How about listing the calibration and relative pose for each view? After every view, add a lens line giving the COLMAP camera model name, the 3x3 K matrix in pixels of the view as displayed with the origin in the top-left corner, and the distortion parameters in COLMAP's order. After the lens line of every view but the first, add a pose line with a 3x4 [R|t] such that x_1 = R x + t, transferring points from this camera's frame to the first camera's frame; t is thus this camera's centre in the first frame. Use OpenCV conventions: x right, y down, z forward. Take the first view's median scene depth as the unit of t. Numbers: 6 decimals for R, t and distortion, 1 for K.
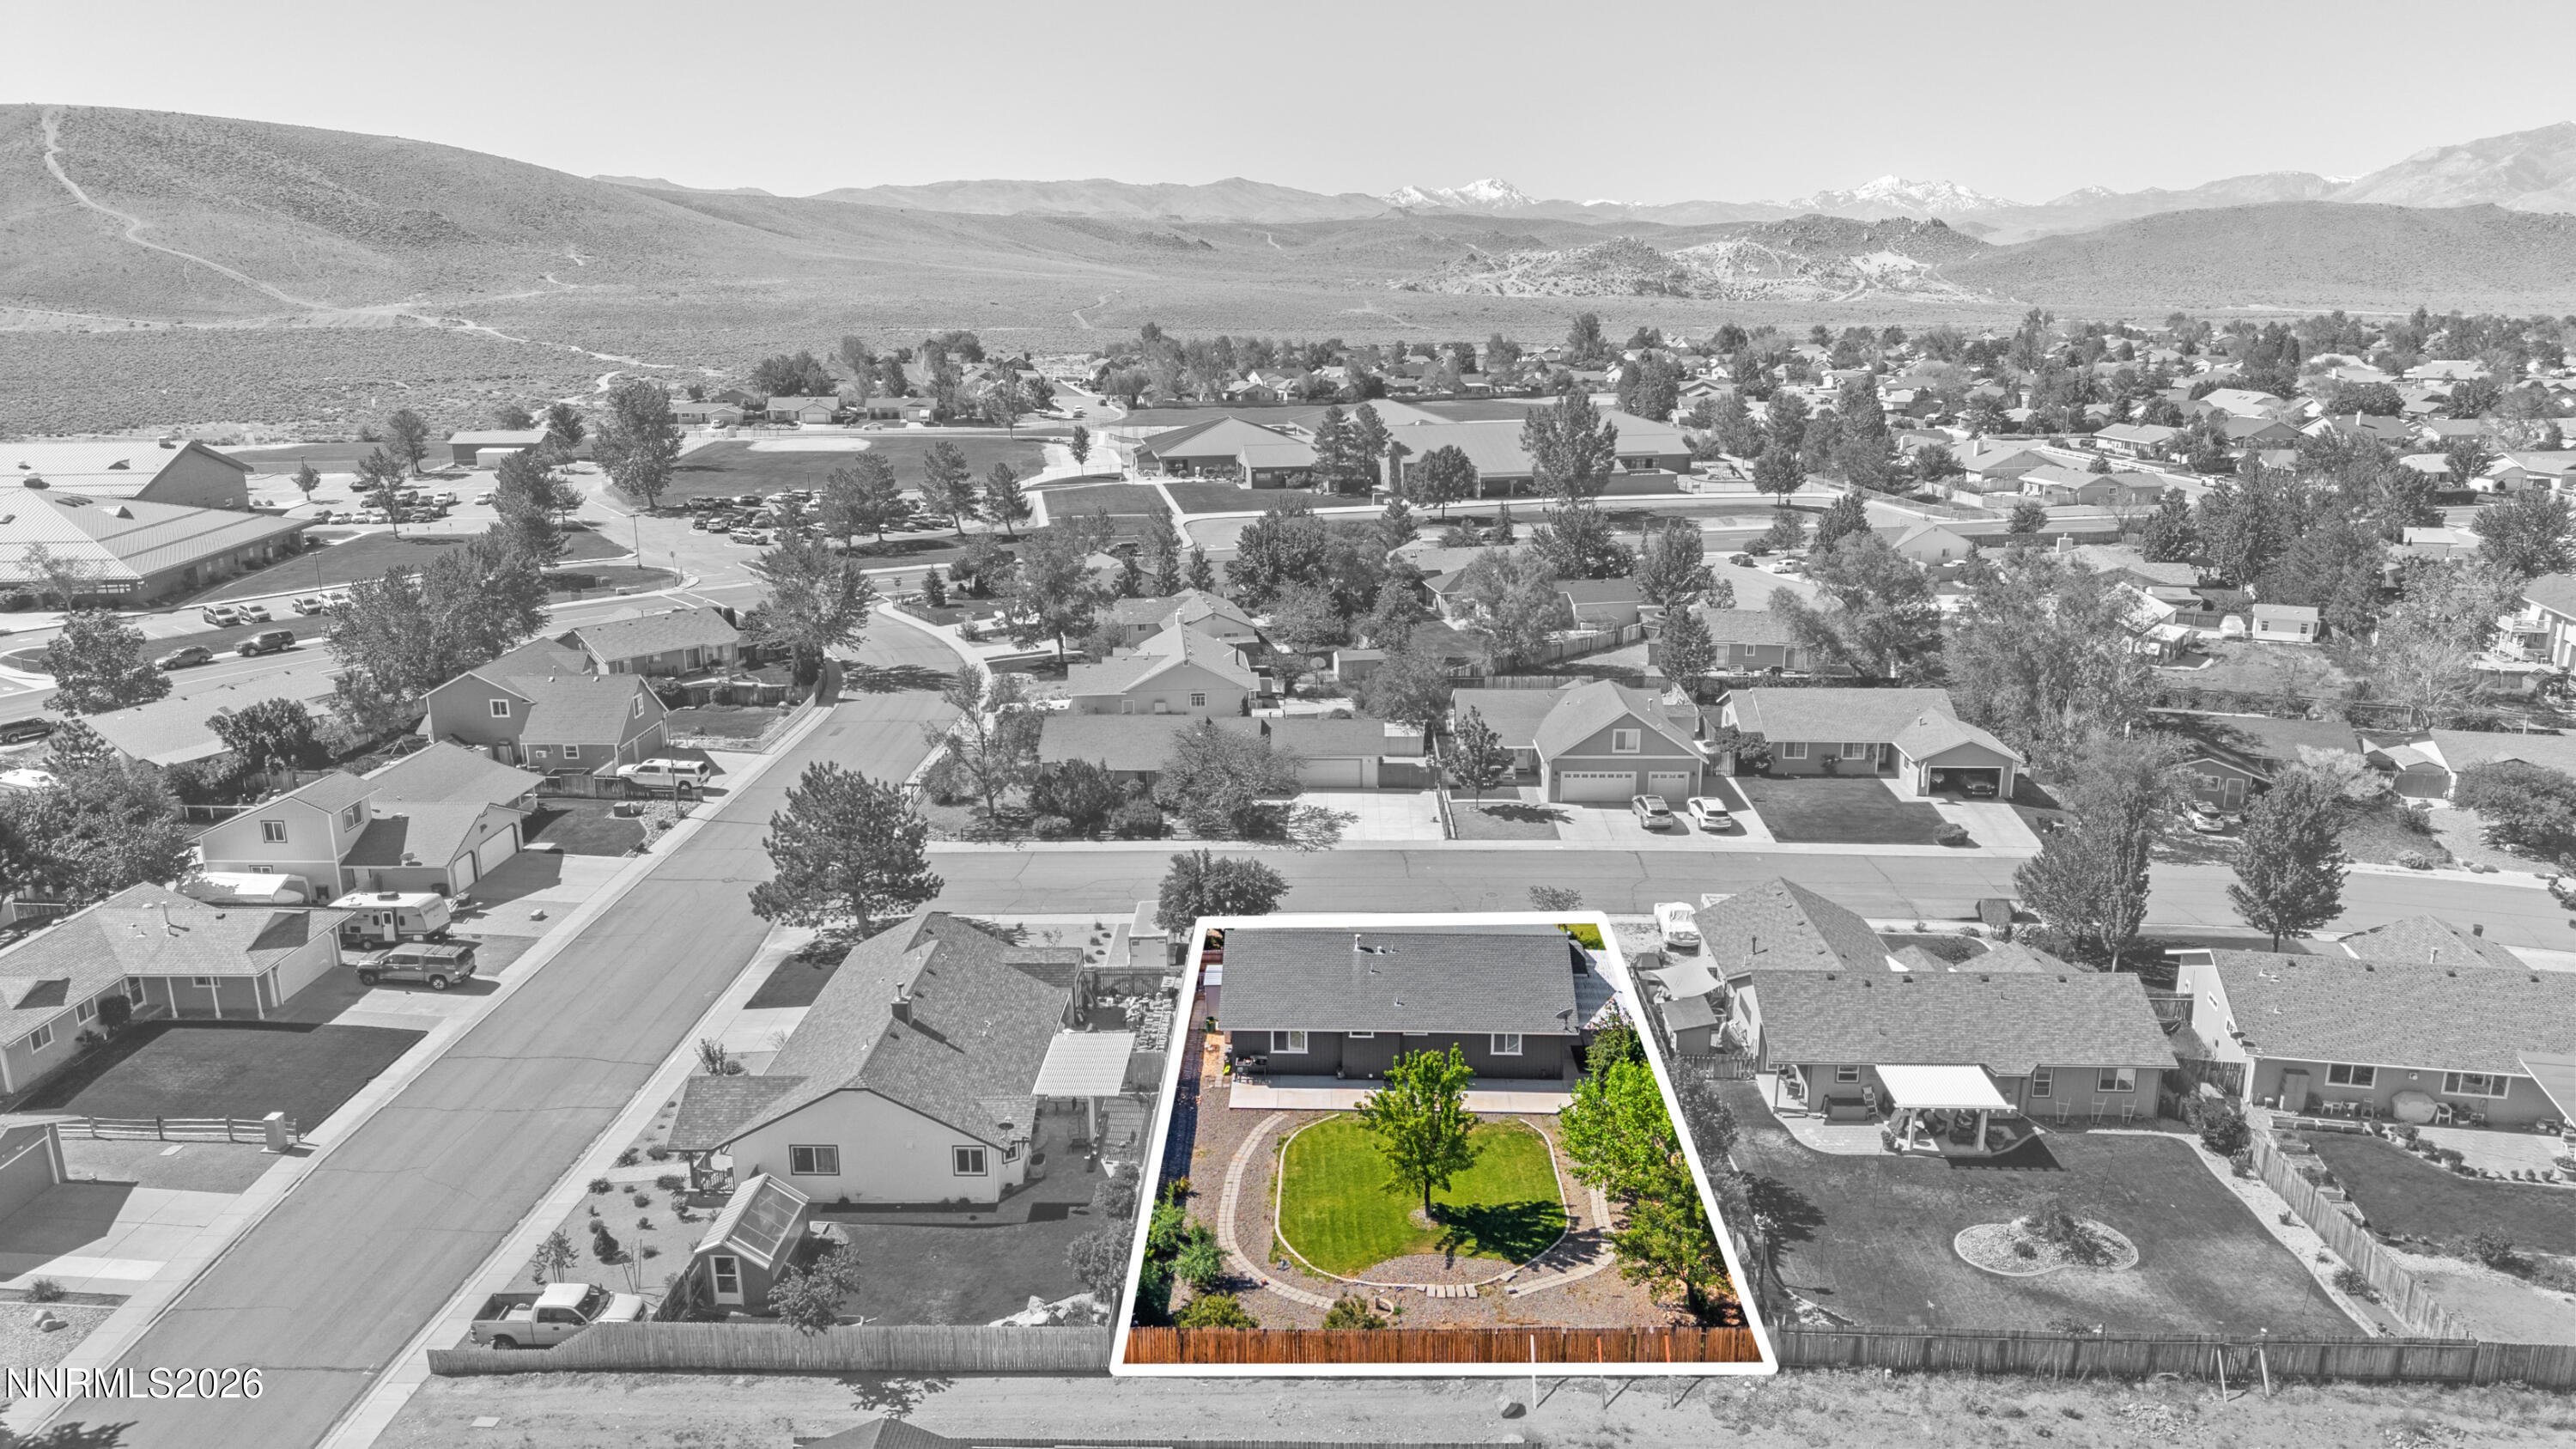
lens RADIAL K [[1720.1, 0, 1273.7], [0, 1720.1, 716.9], [0, 0, 1]] dist [0.063155, -0.078837]
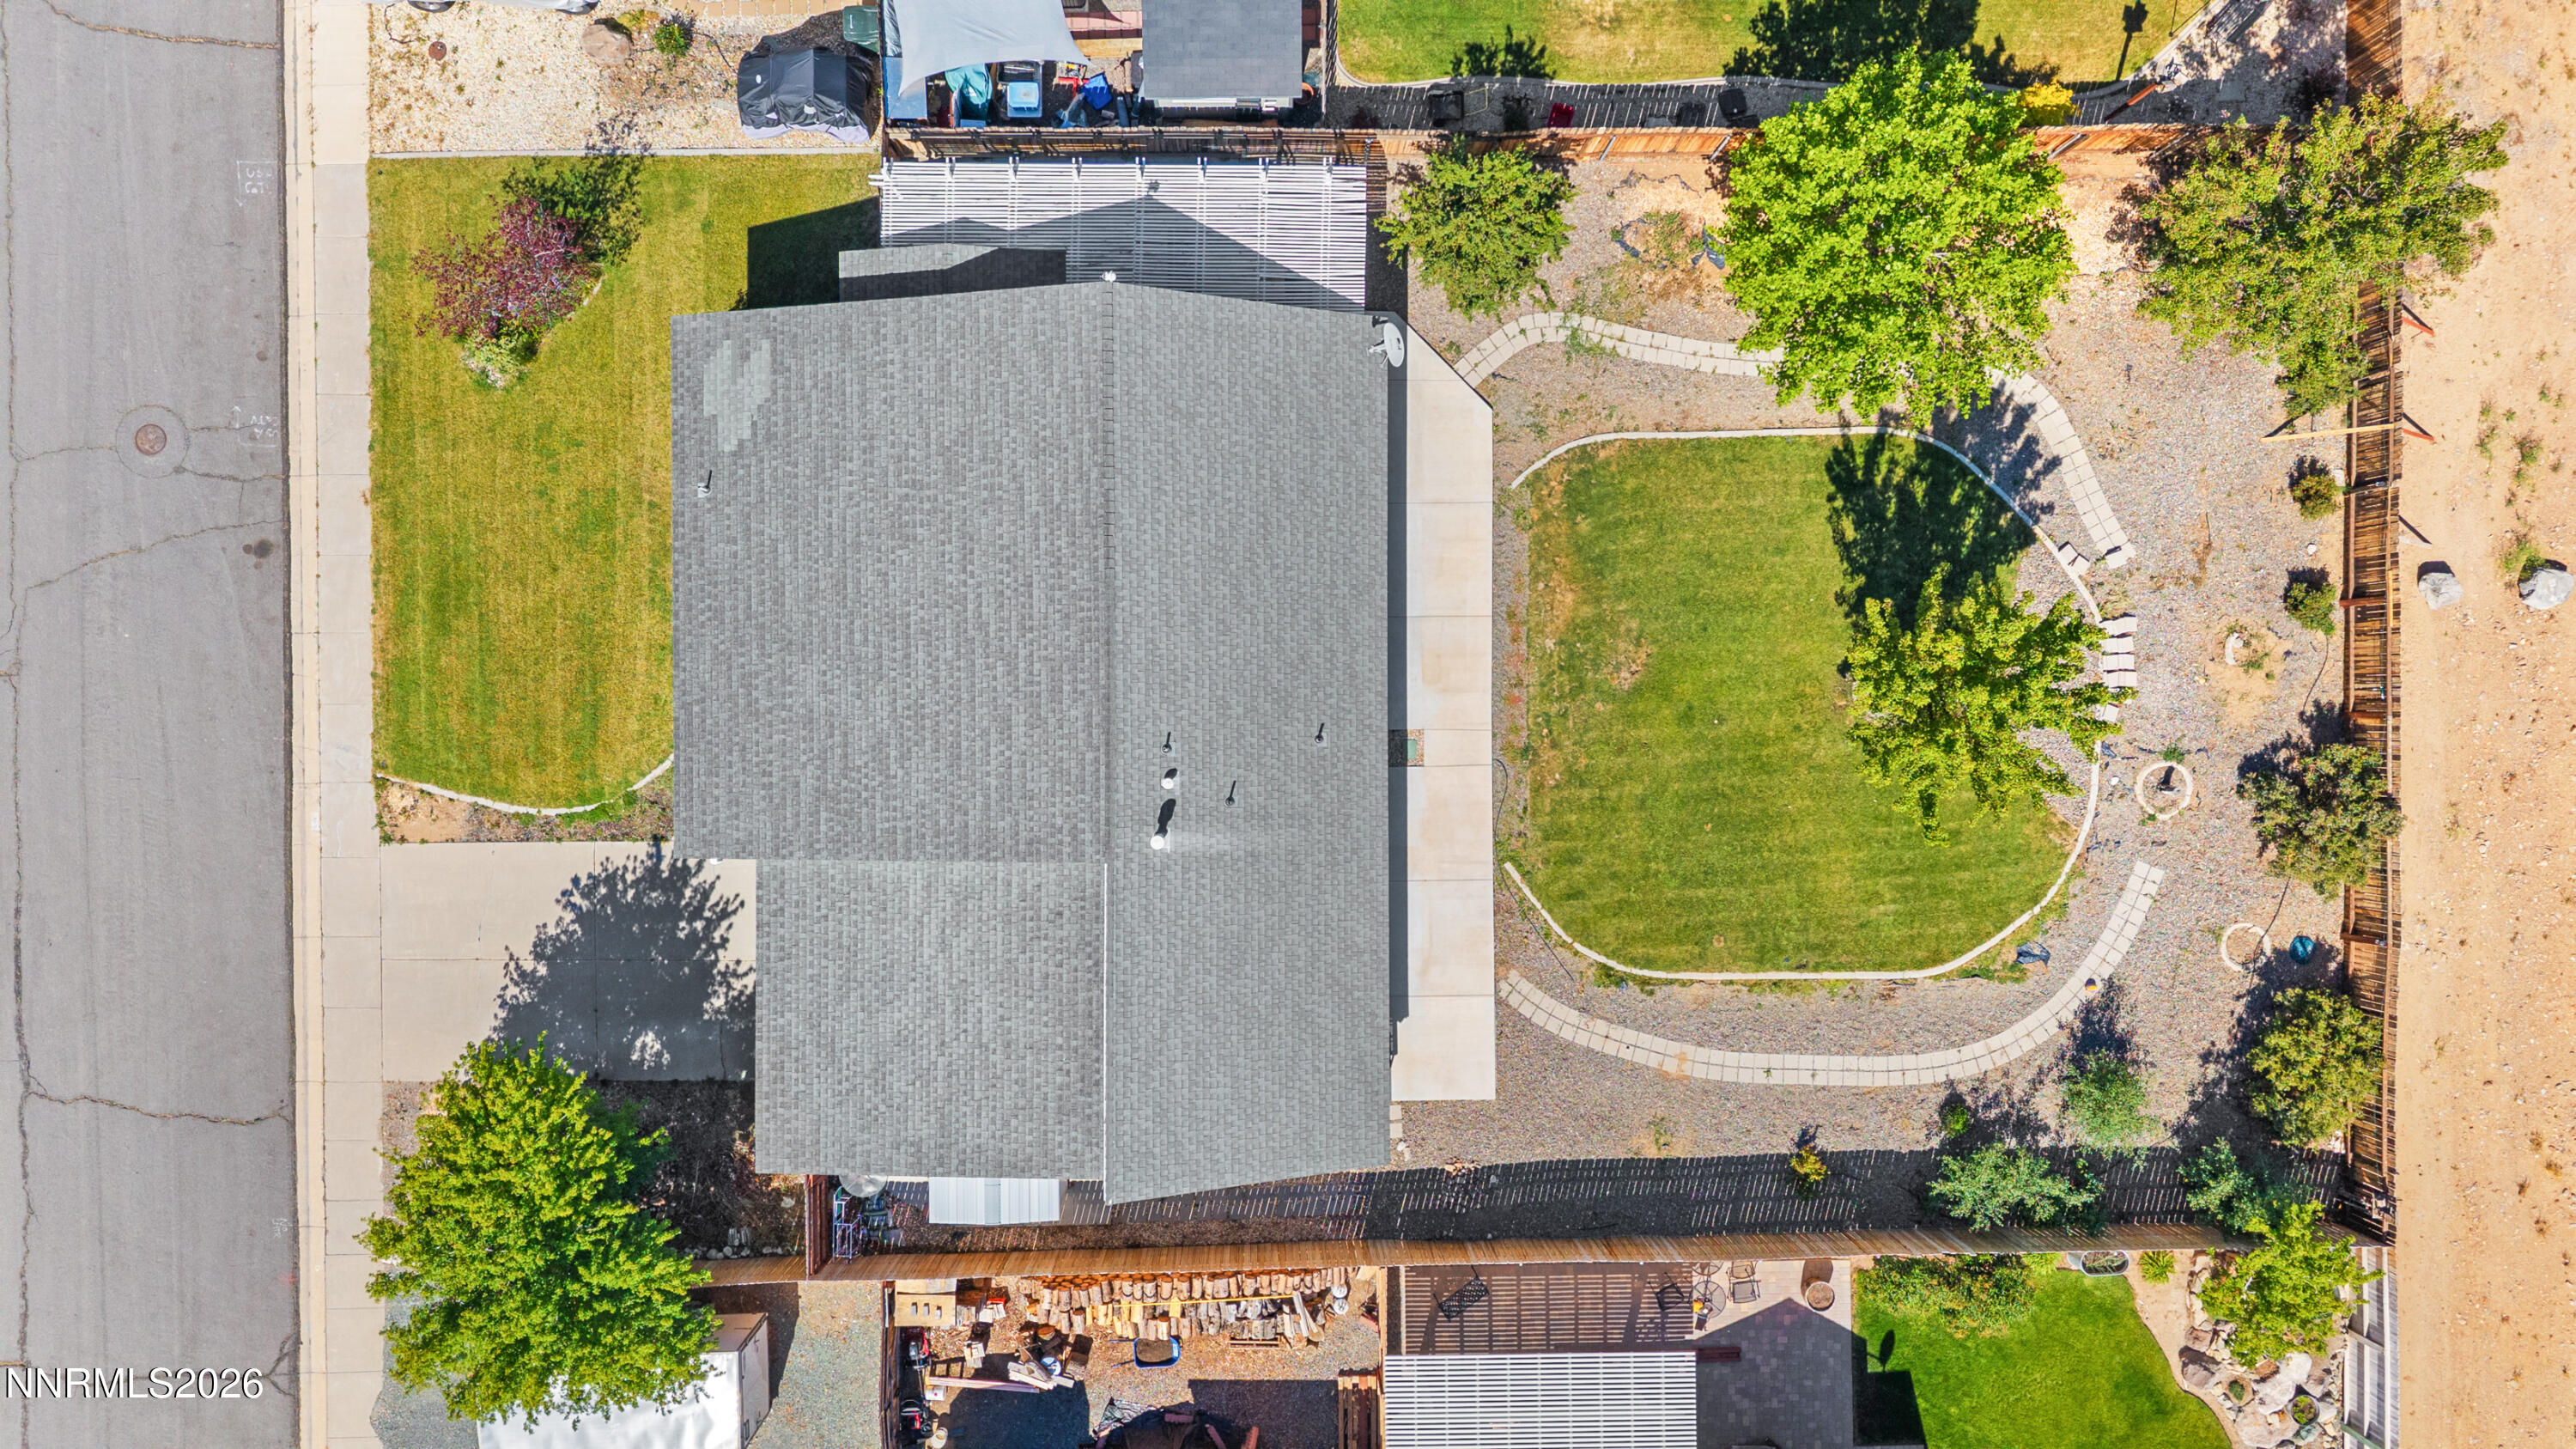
lens RADIAL K [[1720.1, 0, 1273.7], [0, 1720.1, 716.9], [0, 0, 1]] dist [0.063155, -0.078837]
pose [[-0.046100, -0.998910, 0.007343, 0.087574], [0.205652, -0.002297, 0.978622, -0.281875], [-0.977539, 0.046624, 0.205534, 1.098341]]
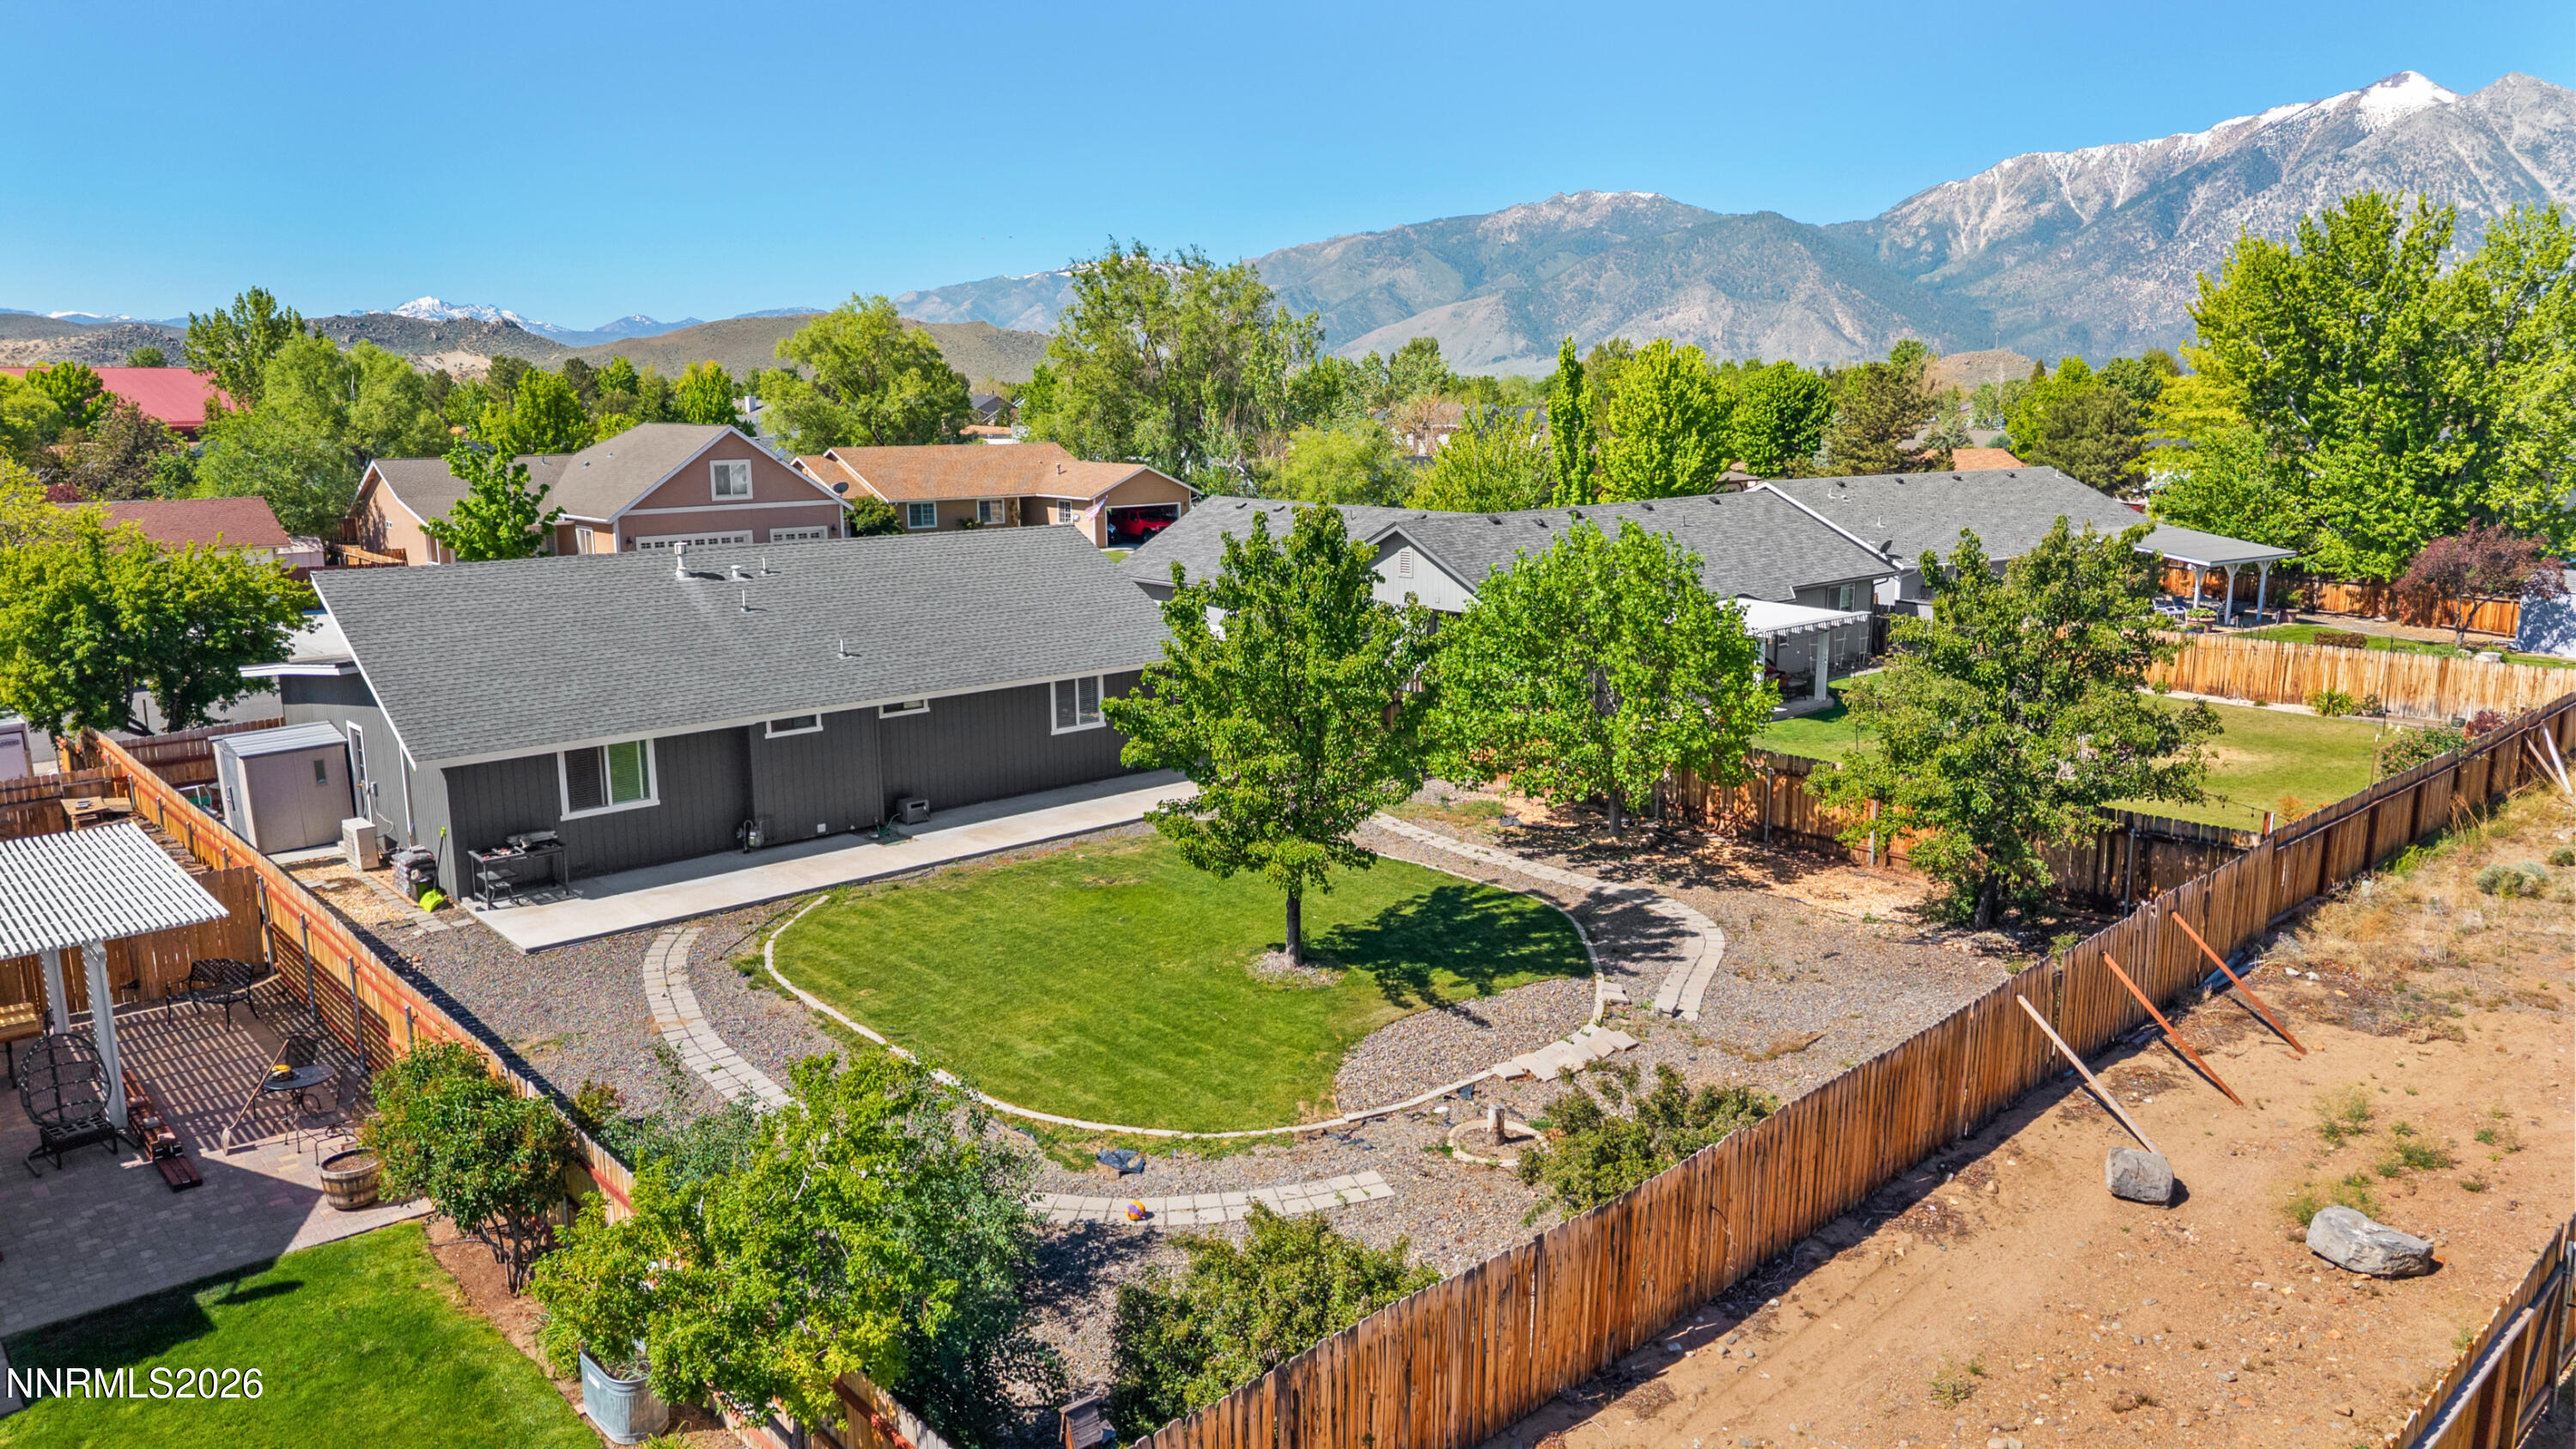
lens RADIAL K [[1720.1, 0, 1273.7], [0, 1720.1, 716.9], [0, 0, 1]] dist [0.063155, -0.078837]
pose [[0.719710, -0.124018, 0.683108, -0.175446], [0.169099, 0.985599, 0.000776, 0.237296], [-0.673367, 0.114954, 0.730317, 0.727707]]
